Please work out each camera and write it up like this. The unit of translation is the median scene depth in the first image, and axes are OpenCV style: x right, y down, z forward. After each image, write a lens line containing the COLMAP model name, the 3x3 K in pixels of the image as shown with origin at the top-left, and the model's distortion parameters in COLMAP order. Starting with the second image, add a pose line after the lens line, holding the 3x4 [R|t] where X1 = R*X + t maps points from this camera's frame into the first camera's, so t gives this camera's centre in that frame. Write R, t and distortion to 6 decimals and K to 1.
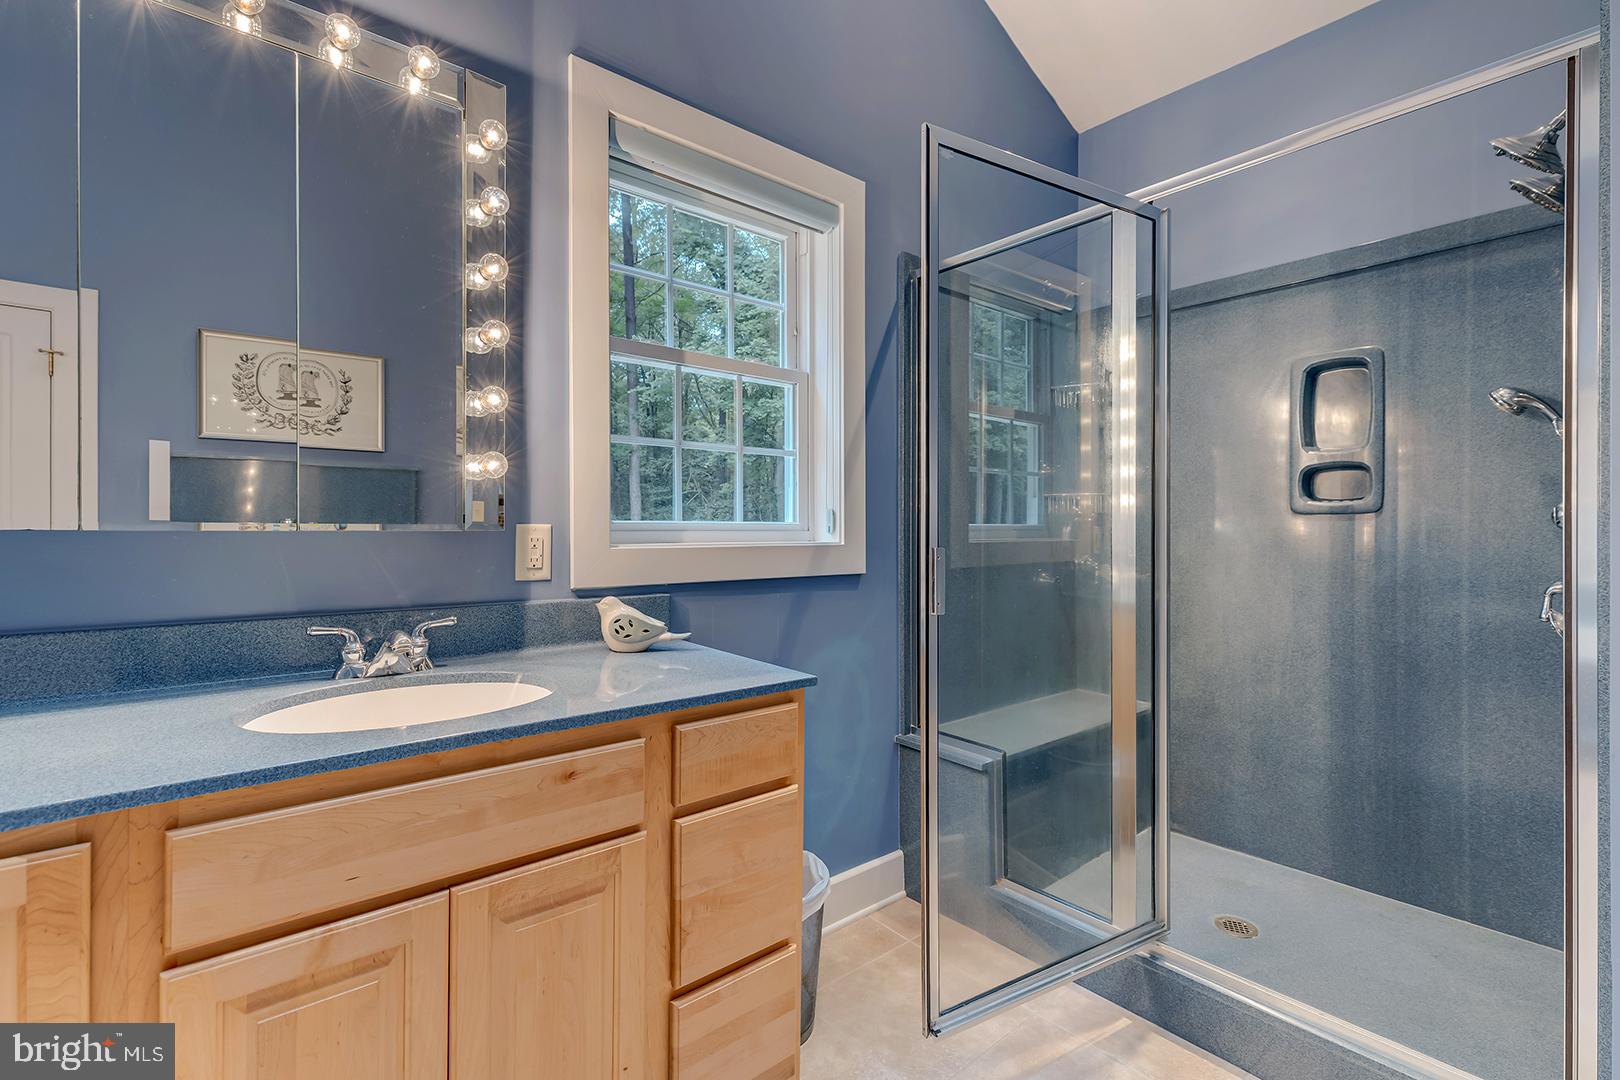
lens RADIAL K [[726.5, 0, 813.1], [0, 726.5, 531.6], [0, 0, 1]] dist [0.004809, 0.000388]
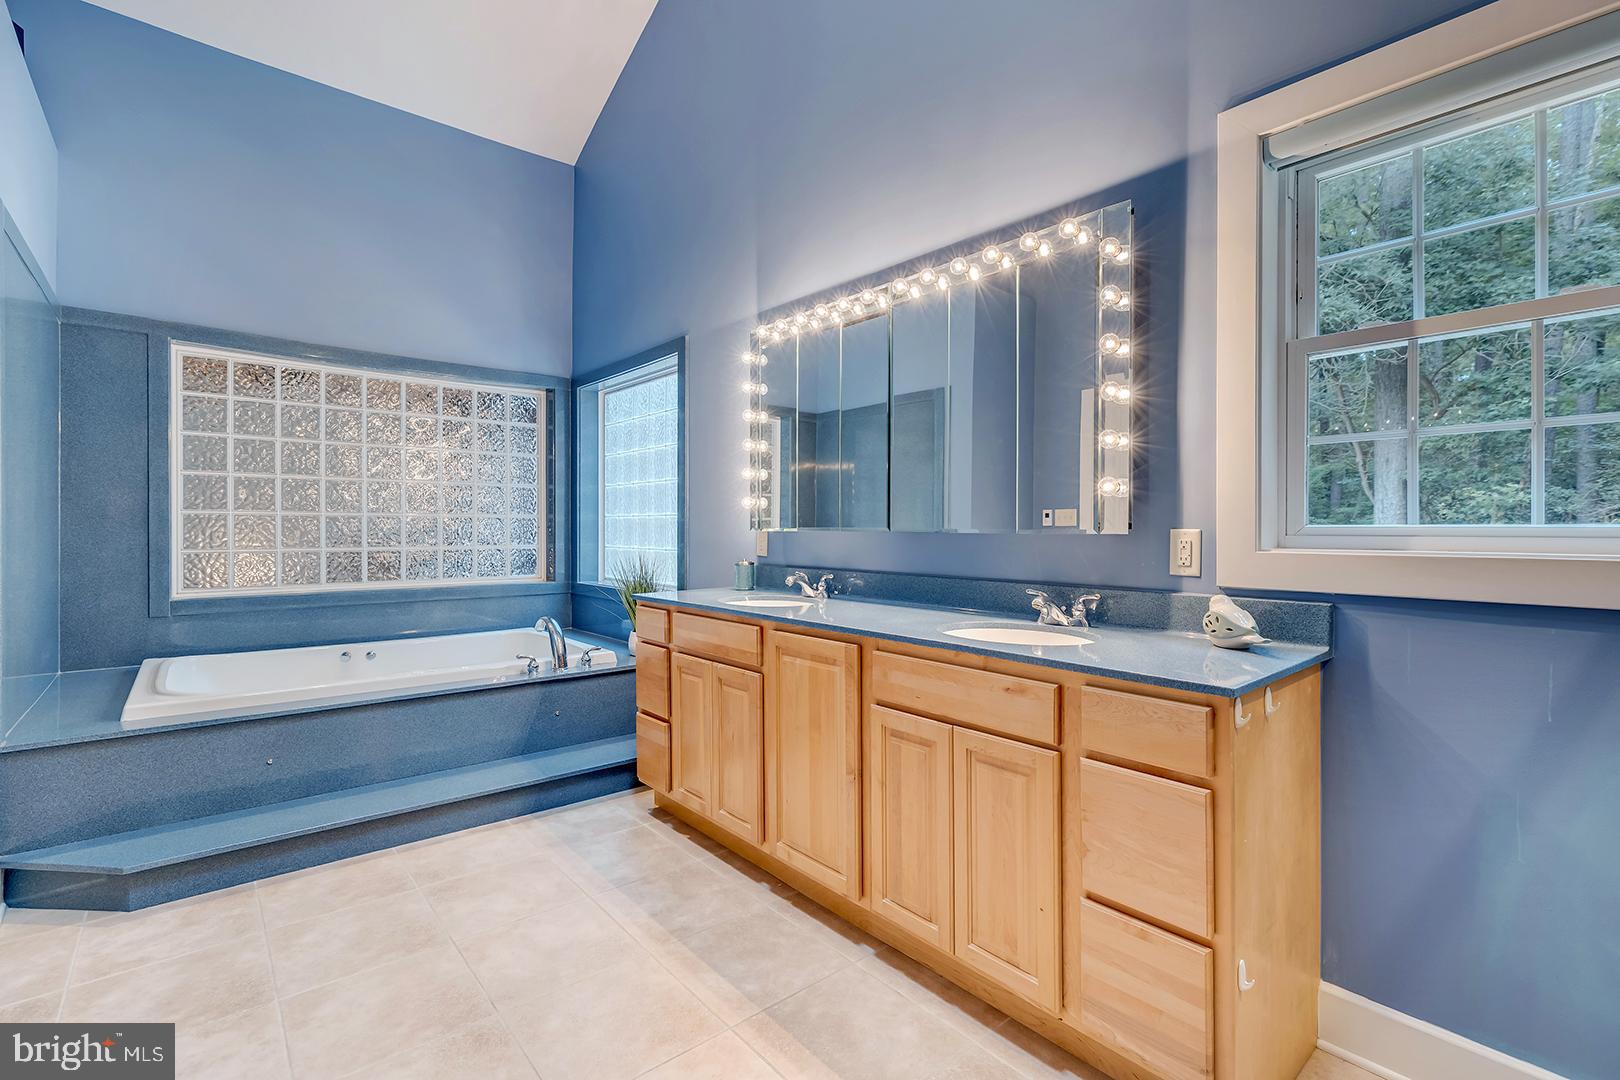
lens RADIAL K [[726.5, 0, 809.2], [0, 726.5, 532.2], [0, 0, 1]] dist [0.004809, 0.000388]
pose [[-0.000355, 0.001040, -0.999999, 0.819876], [-0.010498, 0.999944, 0.001044, 0.000590], [0.999945, 0.010499, -0.000344, 0.380144]]
